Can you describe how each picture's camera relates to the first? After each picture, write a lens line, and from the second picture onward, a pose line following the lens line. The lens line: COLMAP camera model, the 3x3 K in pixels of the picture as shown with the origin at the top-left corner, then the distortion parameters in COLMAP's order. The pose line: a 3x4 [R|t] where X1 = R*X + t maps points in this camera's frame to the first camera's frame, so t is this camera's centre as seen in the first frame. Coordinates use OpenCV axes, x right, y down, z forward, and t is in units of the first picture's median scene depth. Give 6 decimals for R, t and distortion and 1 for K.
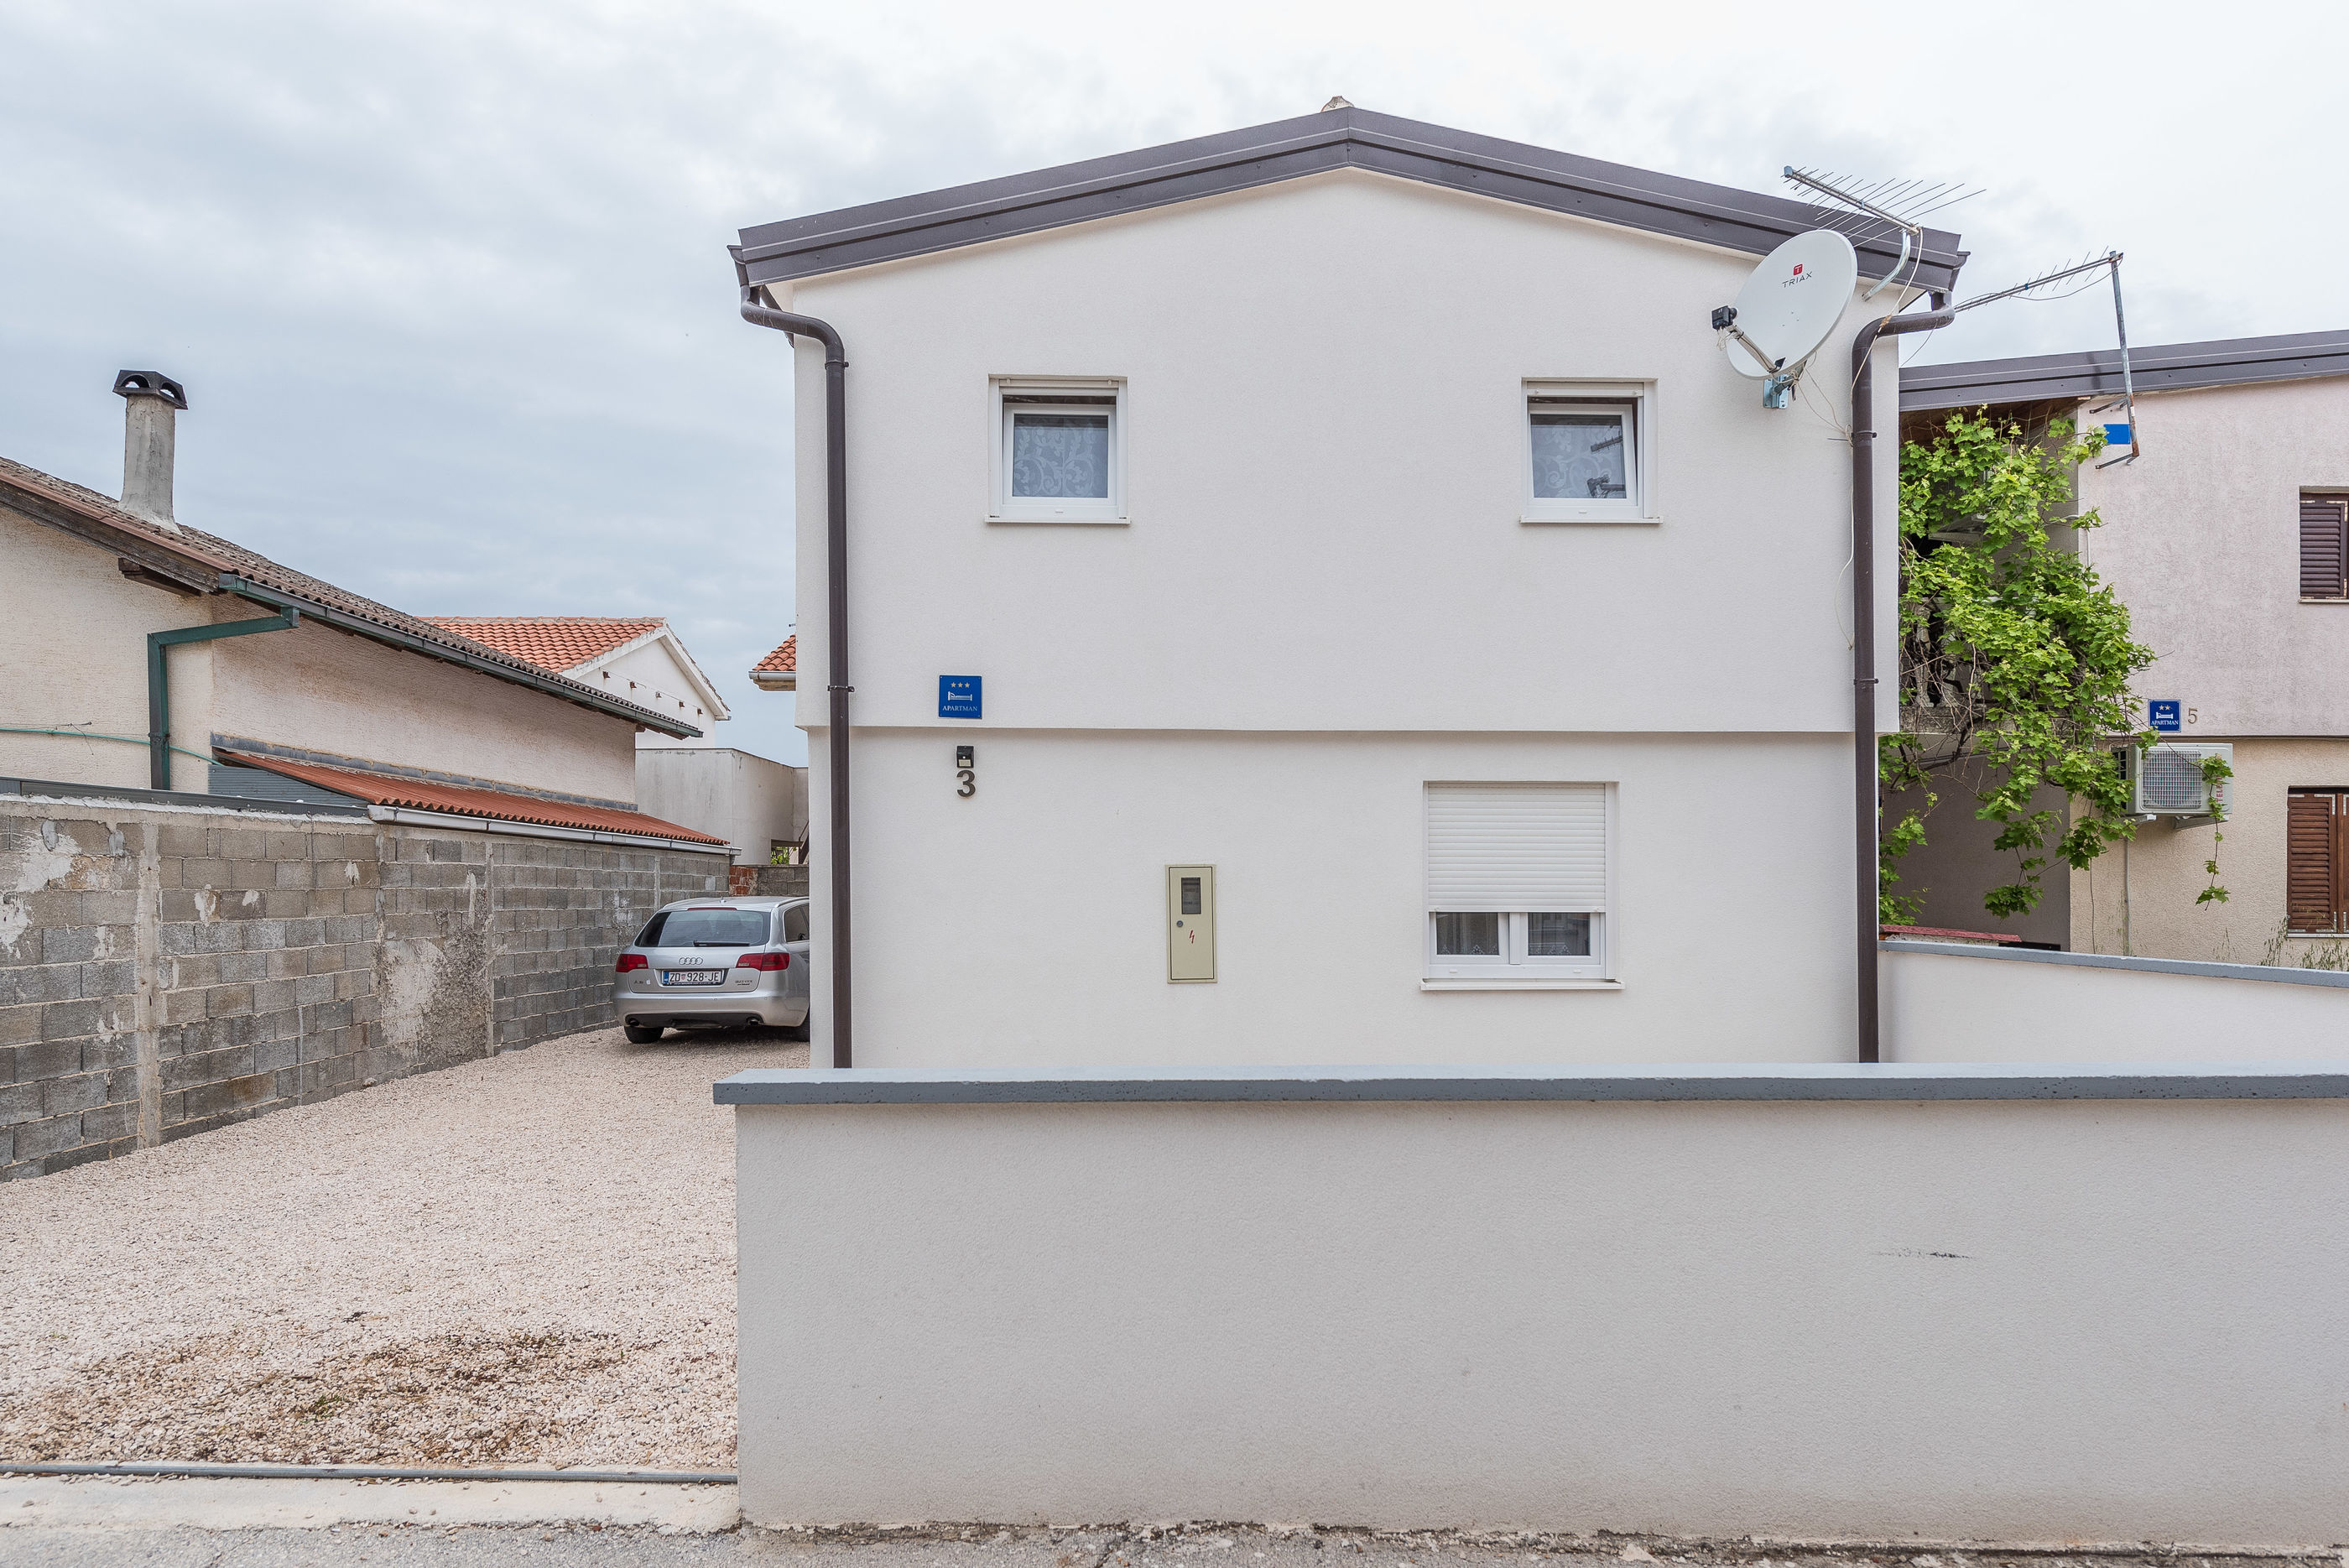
lens RADIAL K [[1233.6, 0, 1173.8], [0, 1233.6, 879.0], [0, 0, 1]] dist [0.020891, -0.000093]
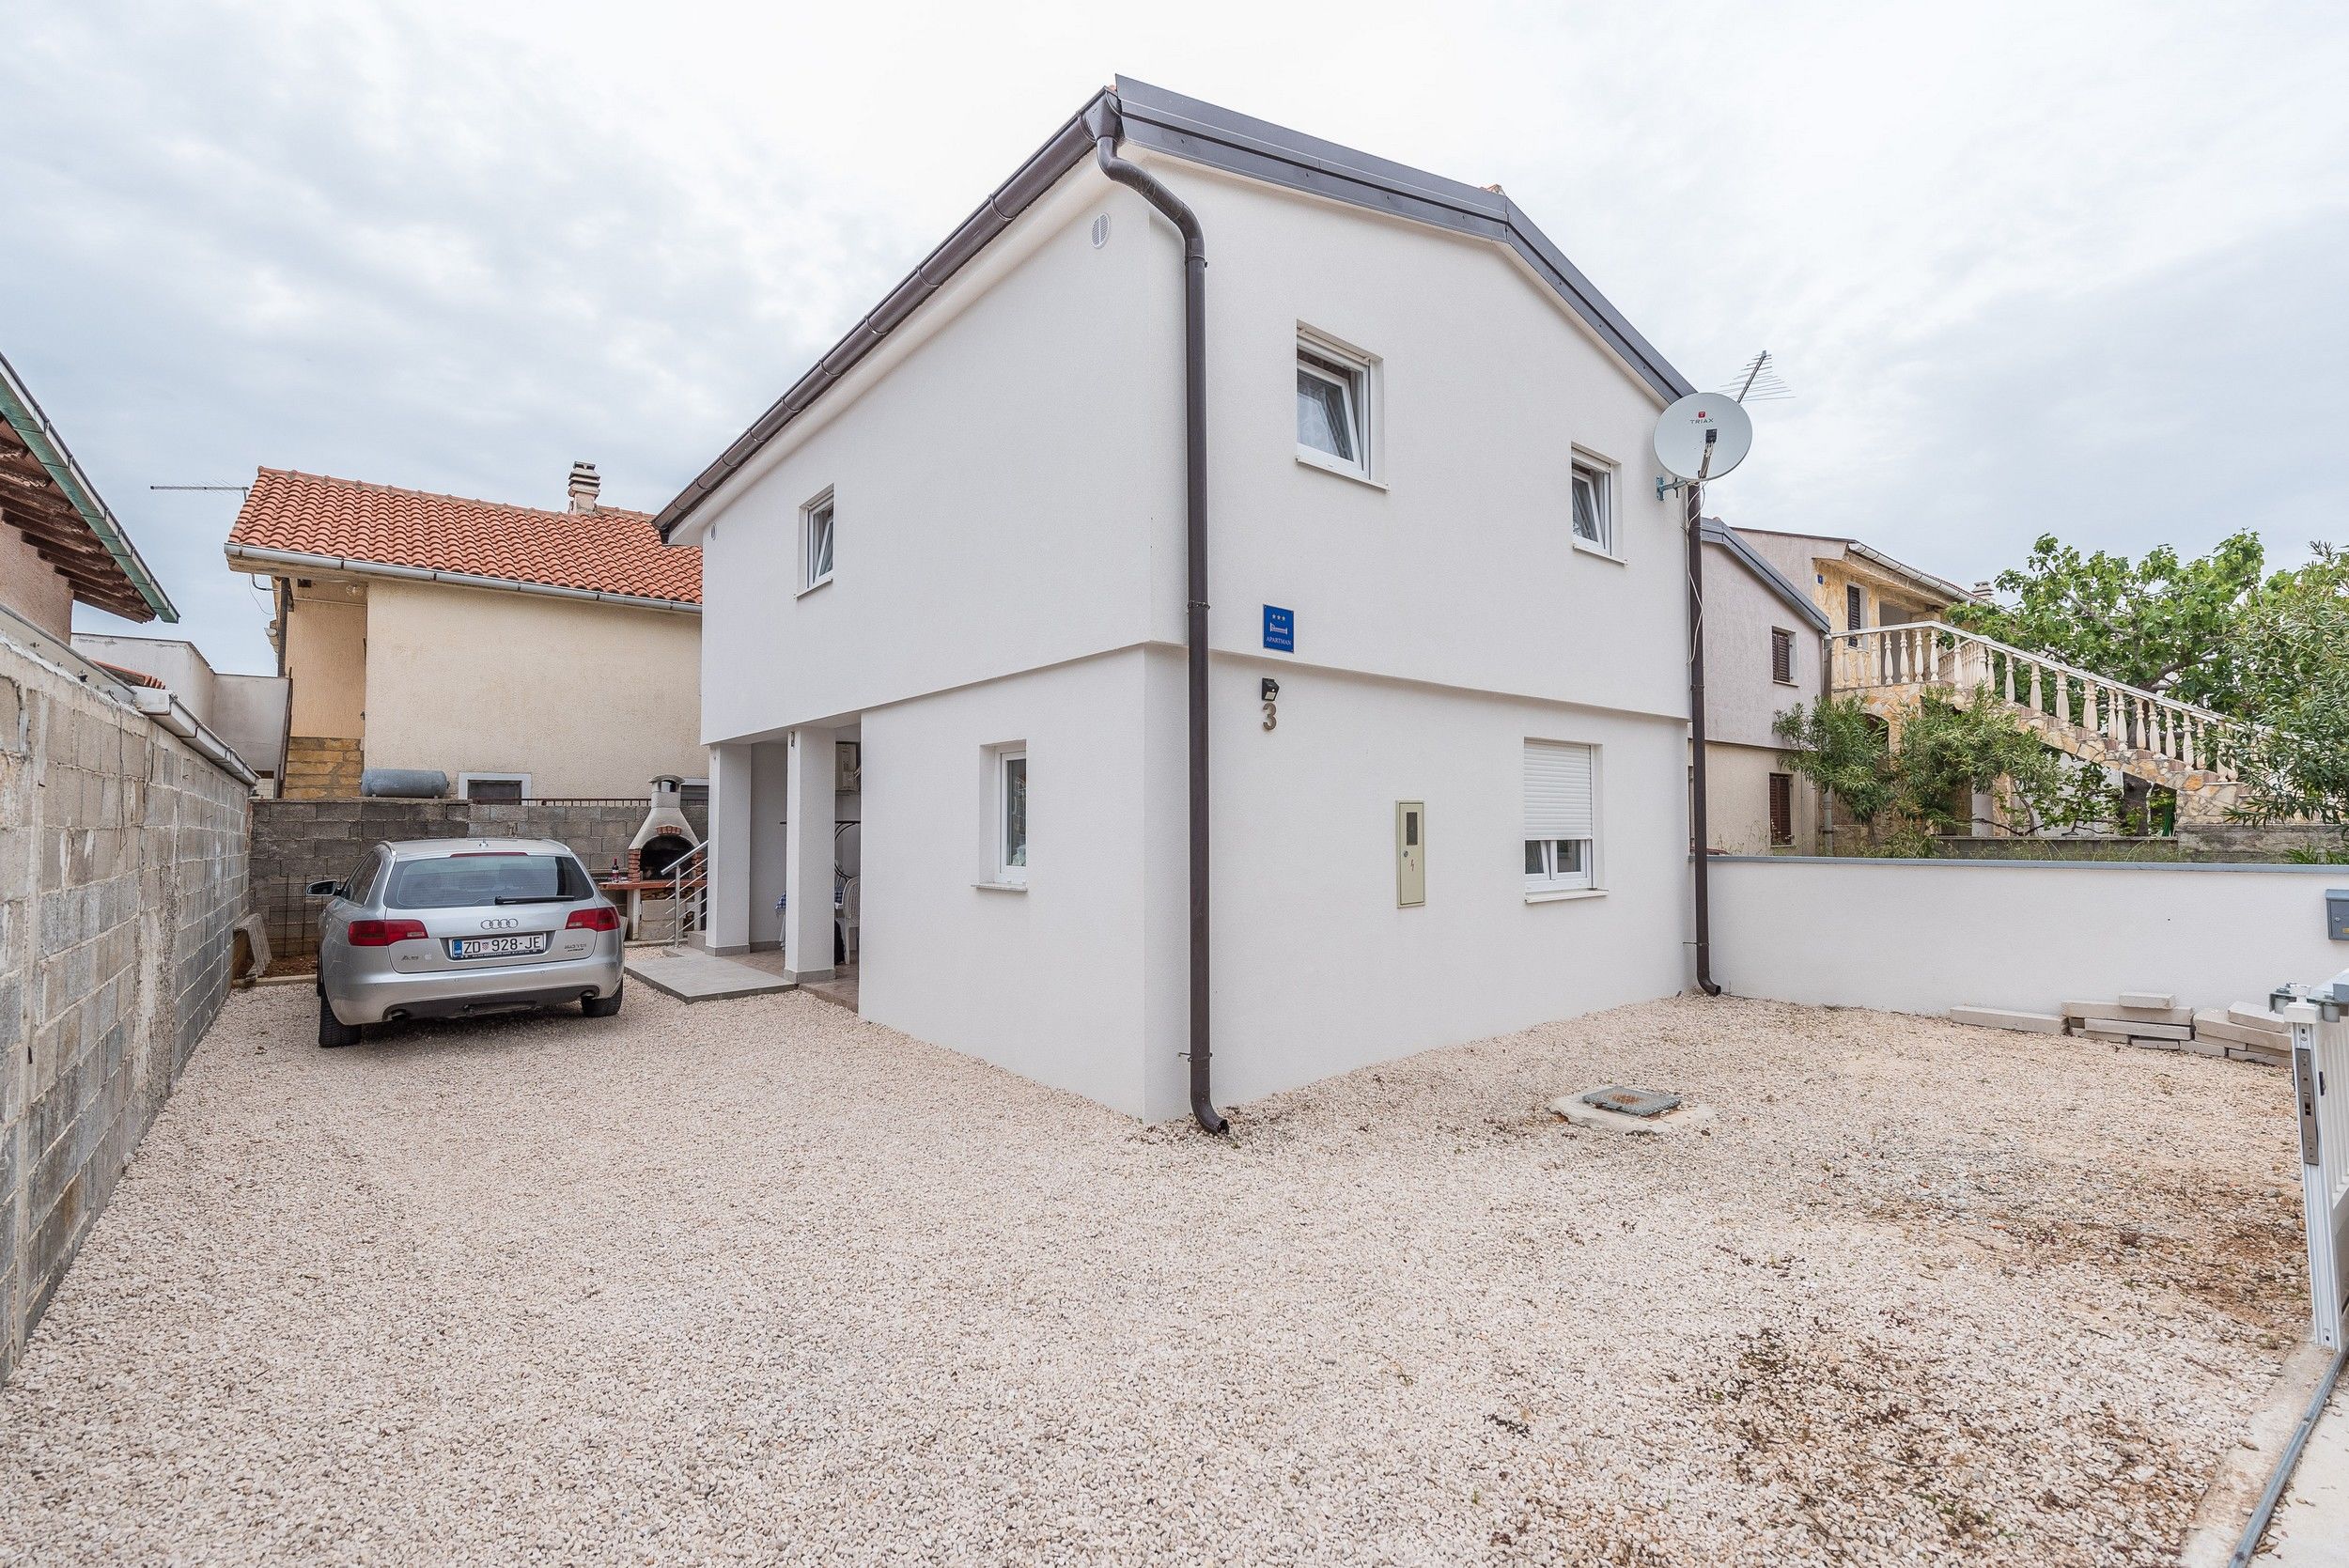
lens RADIAL K [[1016.8, 0, 1176.9], [0, 1016.8, 787.5], [0, 0, 1]] dist [0.011882, 0.000043]
pose [[0.782603, 0.019732, 0.622209, -0.730512], [0.000776, 0.999466, -0.032672, 0.006215], [-0.622521, 0.026052, 0.782169, 0.407727]]
